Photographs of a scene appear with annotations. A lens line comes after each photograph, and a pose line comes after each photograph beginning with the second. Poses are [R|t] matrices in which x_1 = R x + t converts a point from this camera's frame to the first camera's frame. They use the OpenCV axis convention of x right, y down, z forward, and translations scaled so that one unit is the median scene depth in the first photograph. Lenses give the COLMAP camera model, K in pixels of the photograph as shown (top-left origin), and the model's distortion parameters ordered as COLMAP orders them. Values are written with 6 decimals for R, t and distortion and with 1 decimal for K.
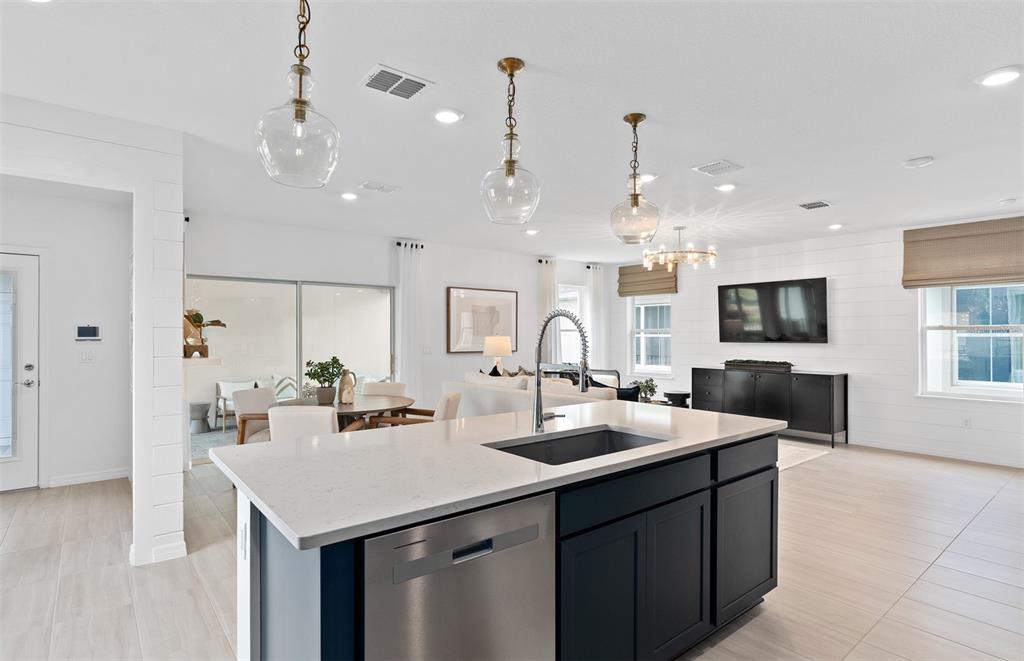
lens RADIAL K [[521.5, 0, 512.0], [0, 521.5, 330.5], [0, 0, 1]] dist [-0.000899, -0.000070]
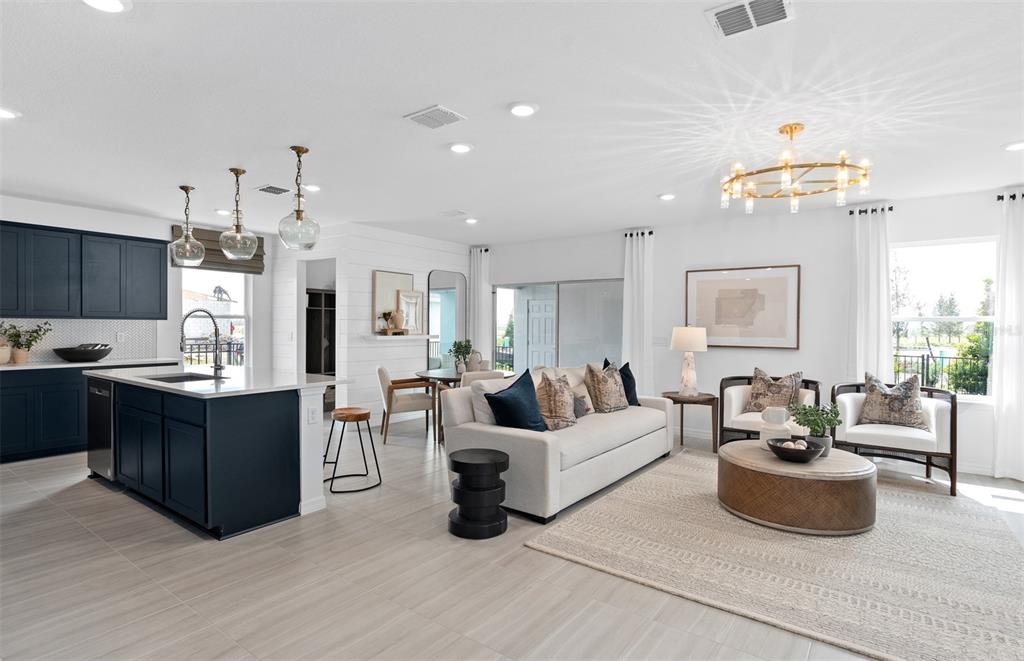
lens RADIAL K [[509.3, 0, 512.0], [0, 509.3, 330.5], [0, 0, 1]] dist [0.000647, 0.000016]
pose [[0.248349, 0.015602, -0.968545, 0.684114], [-0.001813, 0.999876, 0.015642, 0.004367], [0.968669, -0.002129, 0.248346, 0.523267]]
